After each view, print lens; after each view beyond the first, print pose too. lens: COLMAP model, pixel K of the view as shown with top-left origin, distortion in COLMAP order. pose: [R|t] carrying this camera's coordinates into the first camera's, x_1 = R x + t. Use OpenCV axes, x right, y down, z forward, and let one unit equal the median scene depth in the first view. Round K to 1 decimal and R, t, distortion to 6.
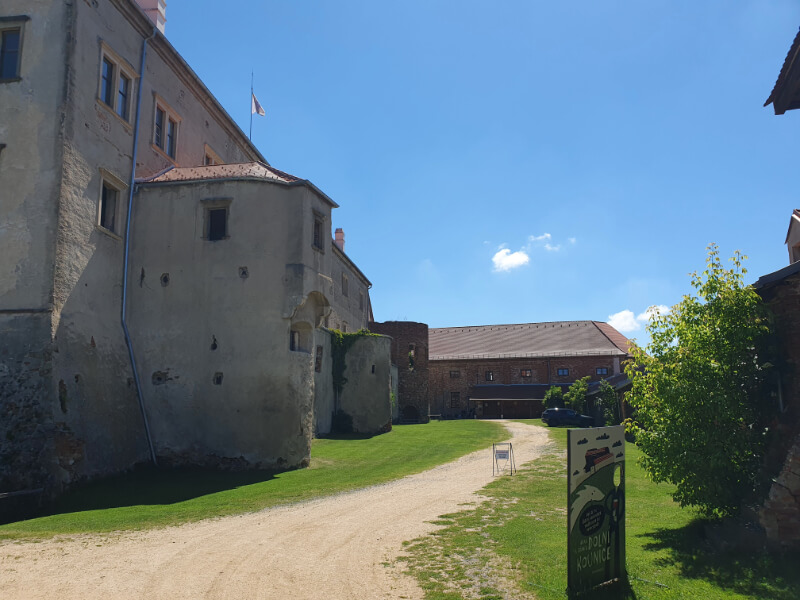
lens RADIAL K [[622.9, 0, 406.3], [0, 622.9, 317.6], [0, 0, 1]] dist [0.038948, -0.041435]
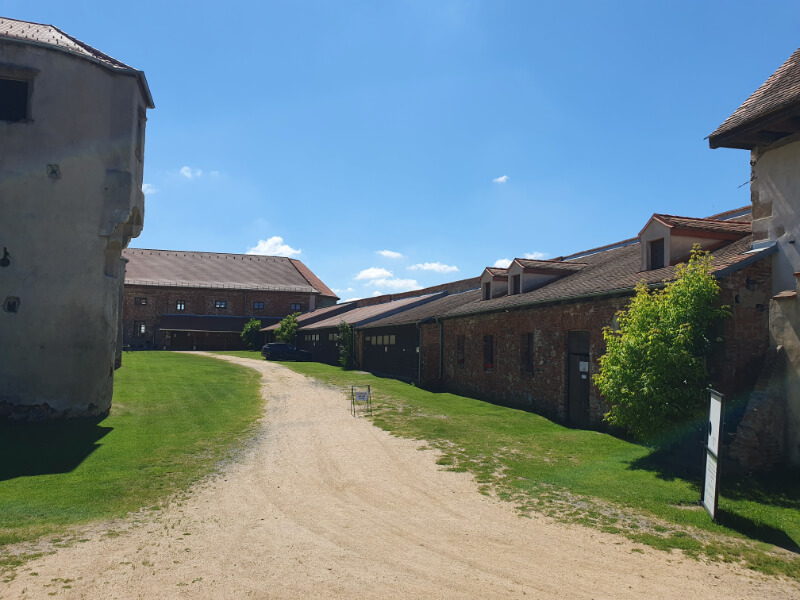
lens RADIAL K [[622.9, 0, 405.6], [0, 622.9, 306.4], [0, 0, 1]] dist [0.038948, -0.041435]
pose [[0.850087, 0.058254, 0.523411, -0.288444], [-0.107088, 0.992220, 0.063495, -0.001858], [-0.515640, -0.110028, 0.849711, 0.088127]]
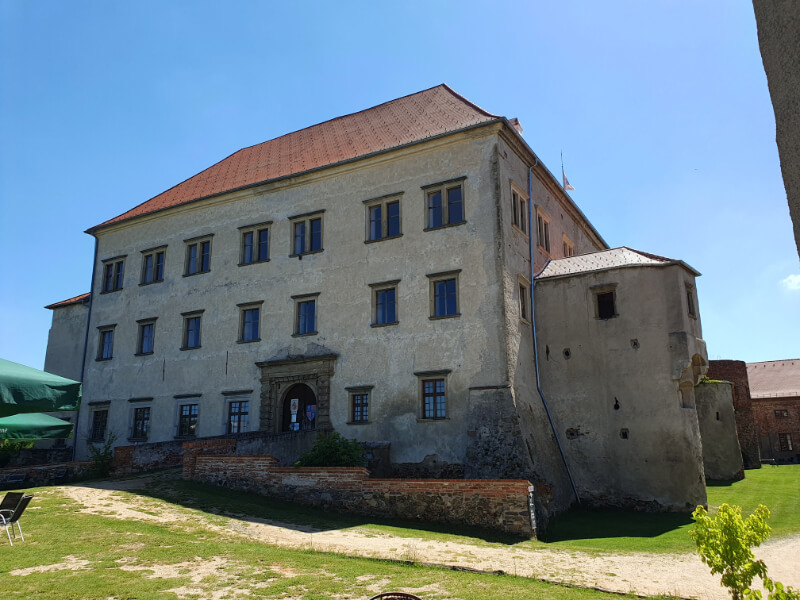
lens RADIAL K [[622.9, 0, 401.9], [0, 622.9, 300.5], [0, 0, 1]] dist [0.038948, -0.041435]
pose [[0.911993, -0.100470, -0.397711, -0.182310], [0.065187, 0.992718, -0.101299, -0.061972], [0.404992, 0.066459, 0.911902, -0.289597]]
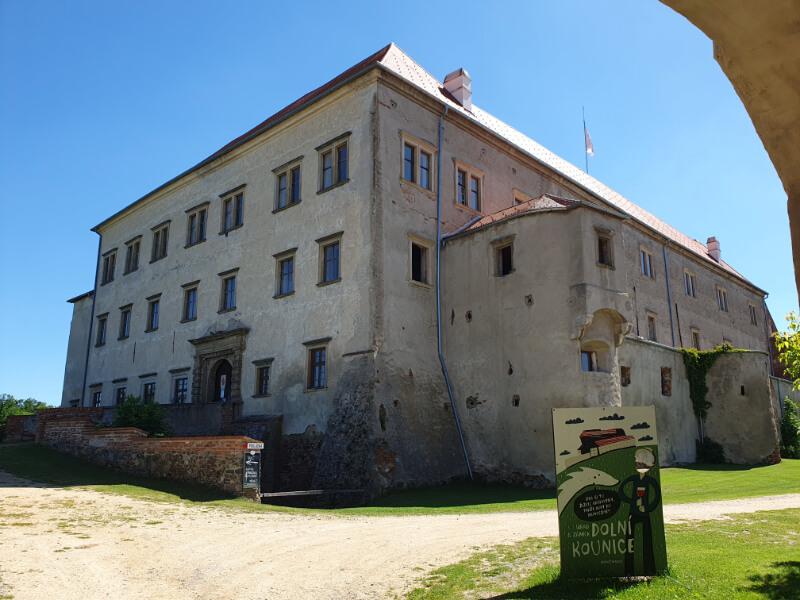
lens RADIAL K [[622.9, 0, 399.1], [0, 622.9, 319.7], [0, 0, 1]] dist [0.038948, -0.041435]
pose [[0.786922, -0.121723, -0.604927, 0.205006], [0.088557, 0.992480, -0.084506, 0.030993], [0.610665, 0.012929, 0.791784, 0.022959]]
